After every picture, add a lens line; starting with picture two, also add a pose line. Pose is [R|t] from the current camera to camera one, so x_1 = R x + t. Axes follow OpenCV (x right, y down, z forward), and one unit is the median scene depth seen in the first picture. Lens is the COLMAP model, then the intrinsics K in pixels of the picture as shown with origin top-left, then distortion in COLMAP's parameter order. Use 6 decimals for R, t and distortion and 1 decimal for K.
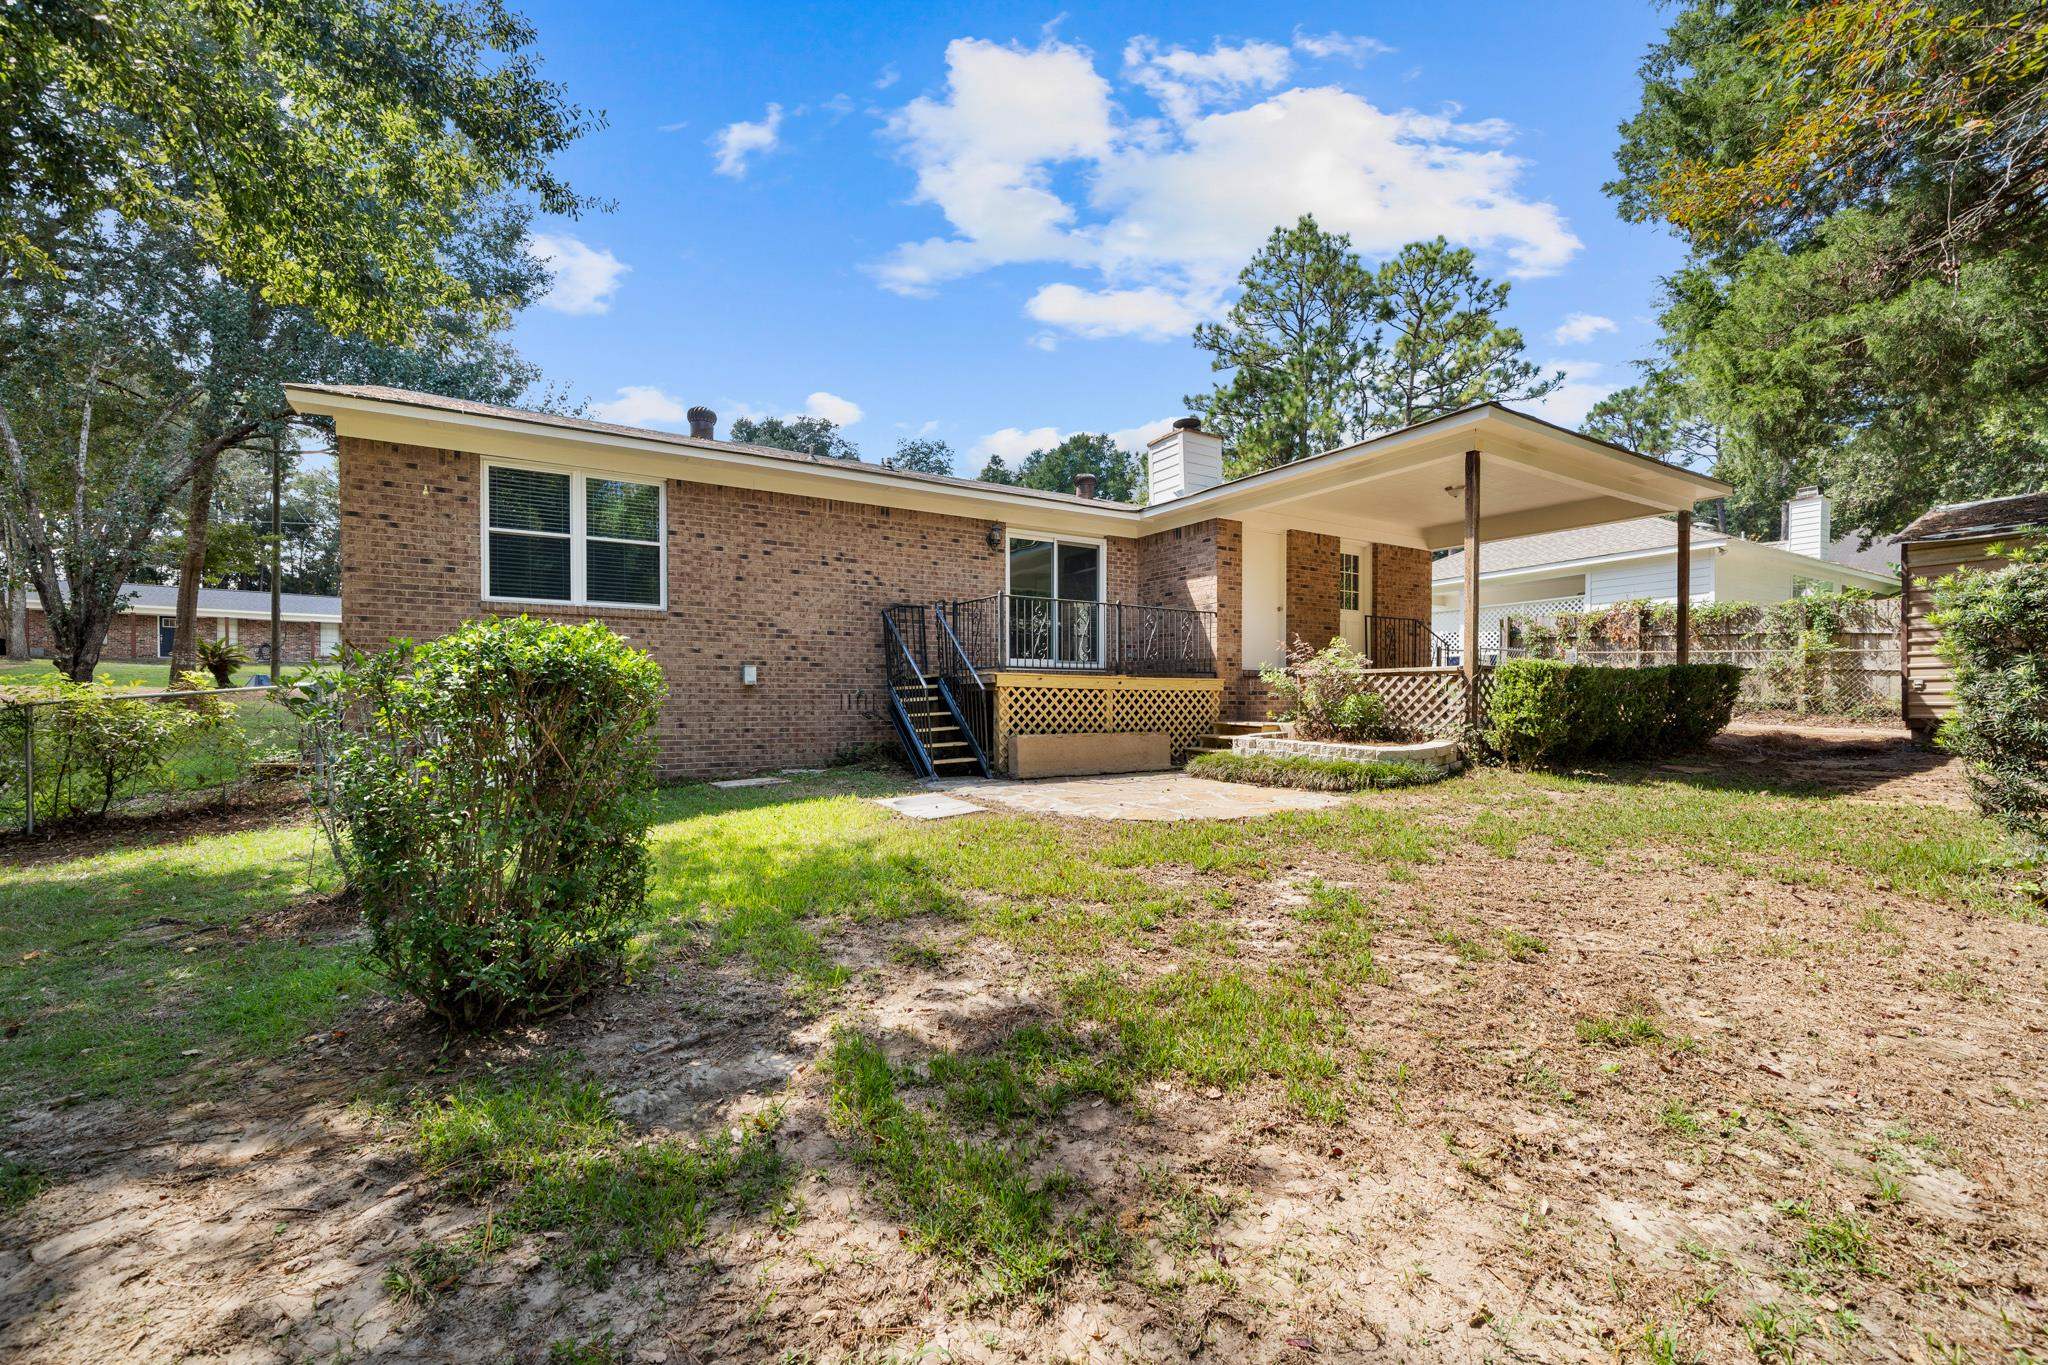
lens RADIAL K [[820.2, 0, 1036.4], [0, 820.2, 698.5], [0, 0, 1]] dist [-0.002230, 0.000159]
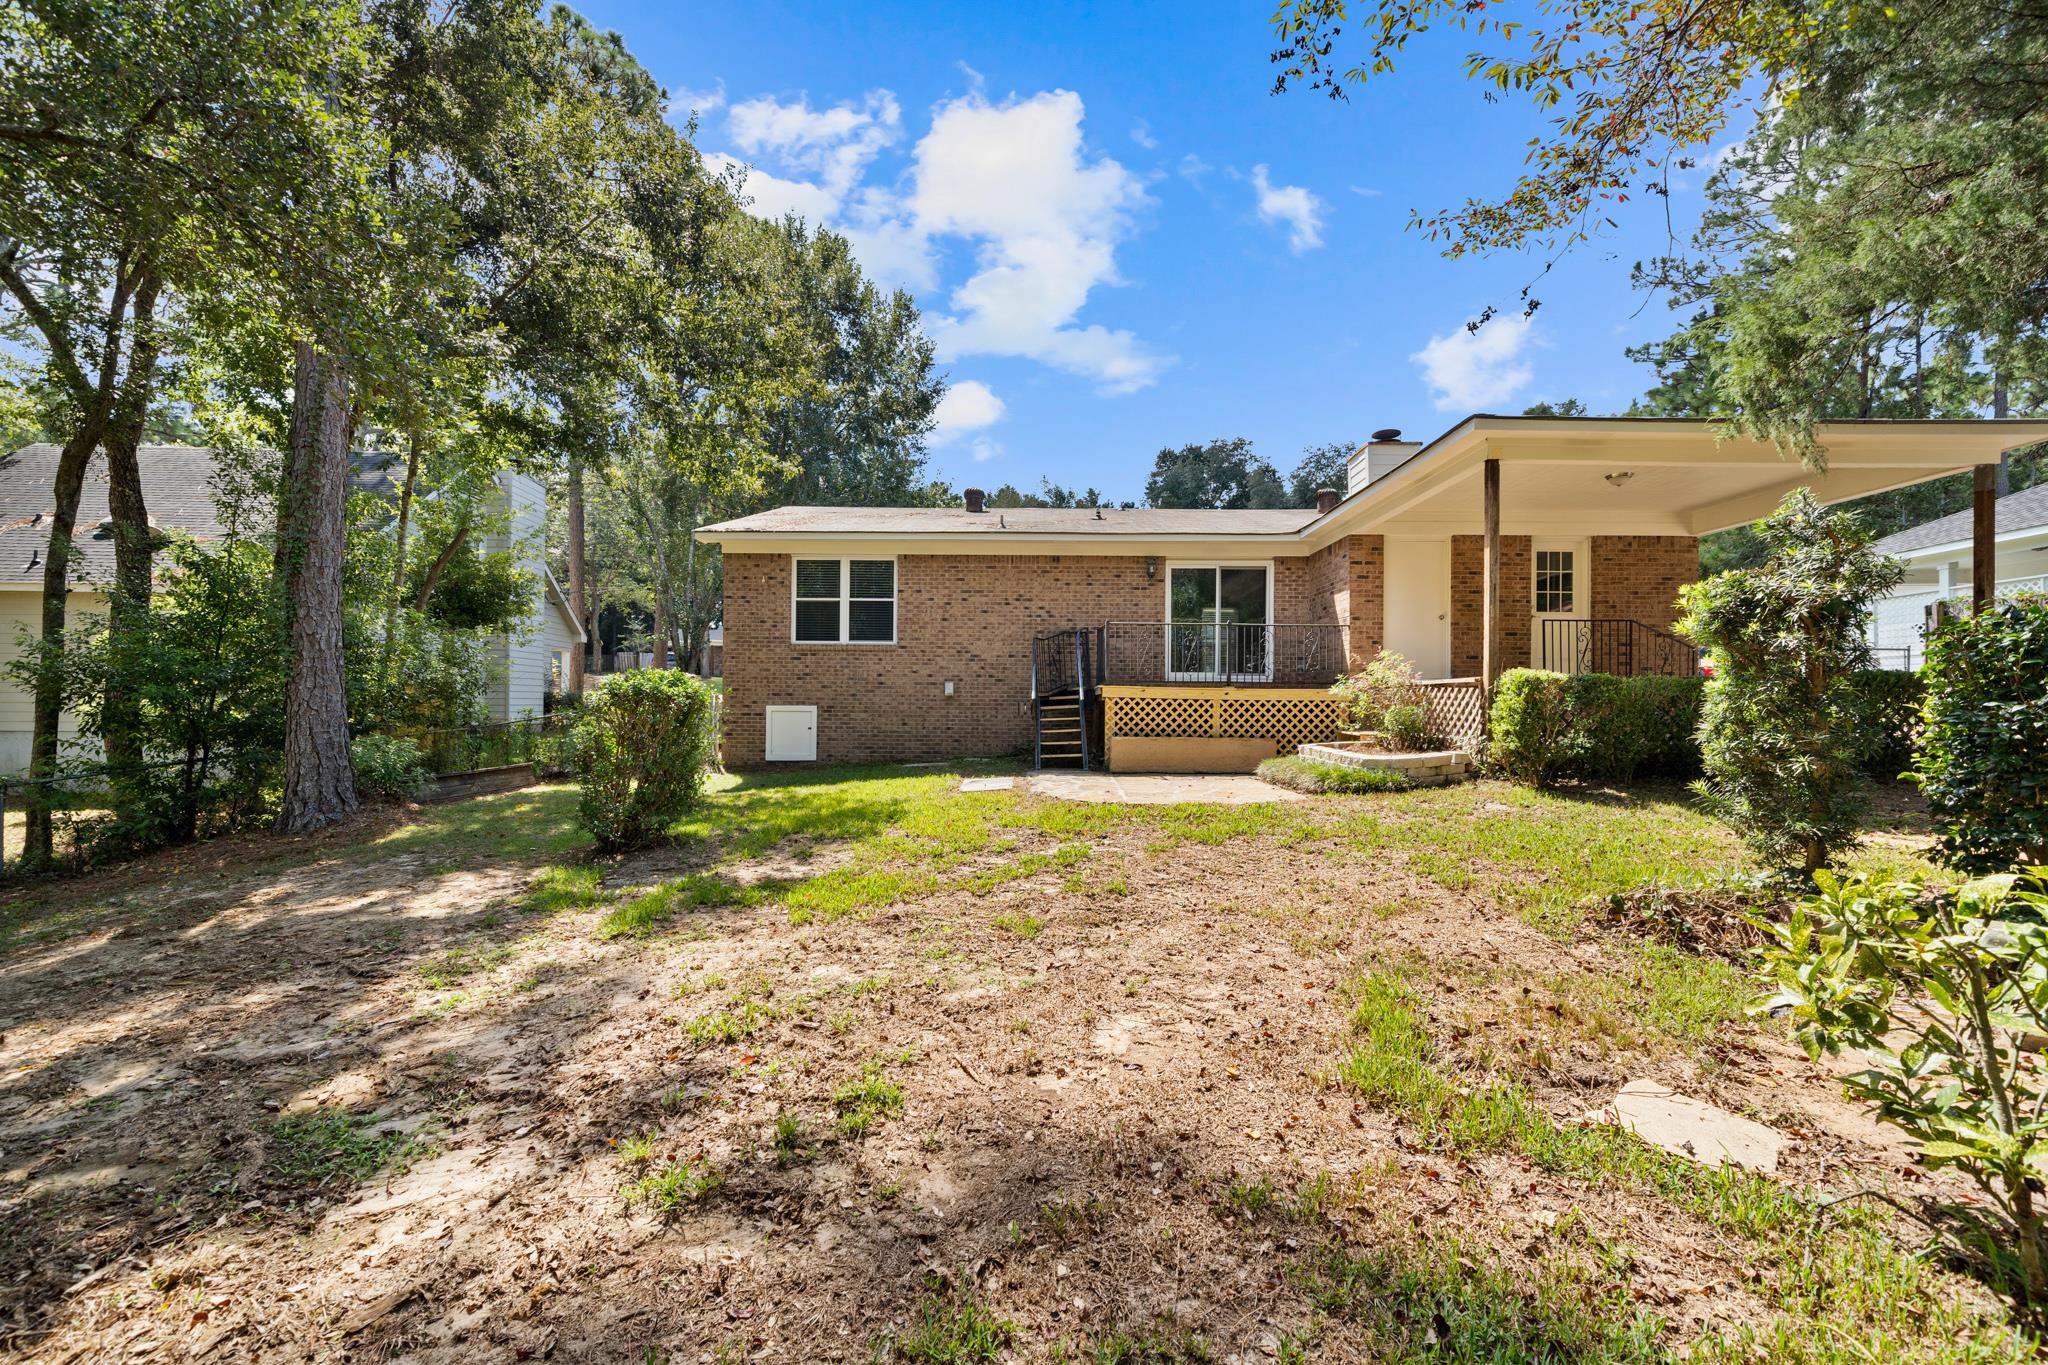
lens RADIAL K [[820.2, 0, 1036.4], [0, 820.2, 698.5], [0, 0, 1]] dist [-0.002230, 0.000159]
pose [[0.844088, 0.001586, -0.536202, 0.518374], [-0.008408, 0.999912, -0.010279, 0.001054], [0.536139, 0.013185, 0.844027, -0.092254]]
